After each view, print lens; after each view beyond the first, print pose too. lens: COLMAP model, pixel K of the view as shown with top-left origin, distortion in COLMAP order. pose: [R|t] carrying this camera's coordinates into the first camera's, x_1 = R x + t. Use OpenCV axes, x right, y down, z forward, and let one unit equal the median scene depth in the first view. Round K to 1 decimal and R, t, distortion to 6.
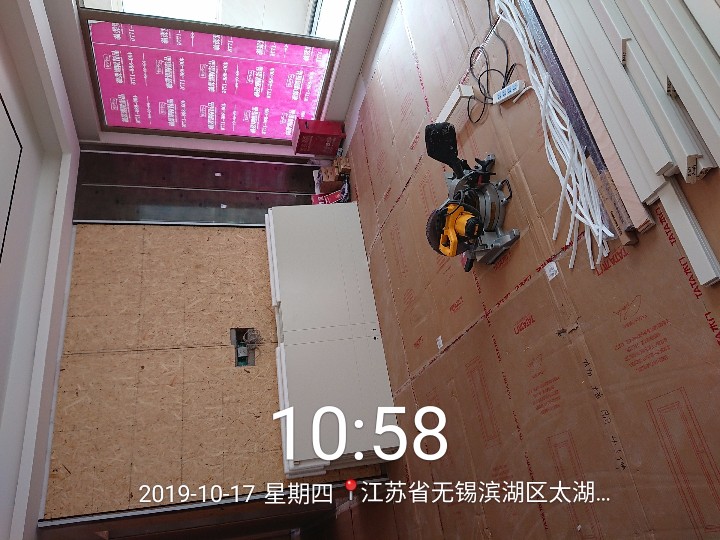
lens RADIAL K [[542.7, 0, 361.7], [0, 542.7, 272.6], [0, 0, 1]] dist [0.139351, -0.187568]
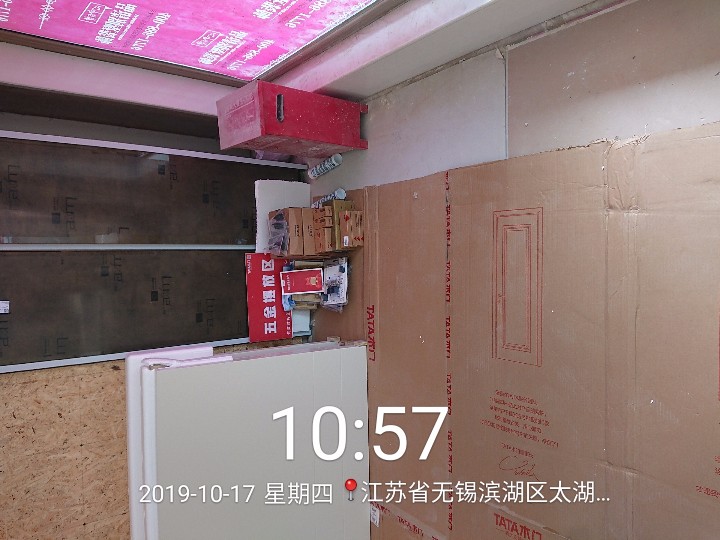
lens RADIAL K [[542.7, 0, 361.7], [0, 542.7, 272.6], [0, 0, 1]] dist [0.139351, -0.187568]
pose [[0.922197, 0.128151, 0.364871, -0.225753], [-0.279029, 0.873762, 0.398350, -0.447075], [-0.267762, -0.469166, 0.841538, 0.858079]]
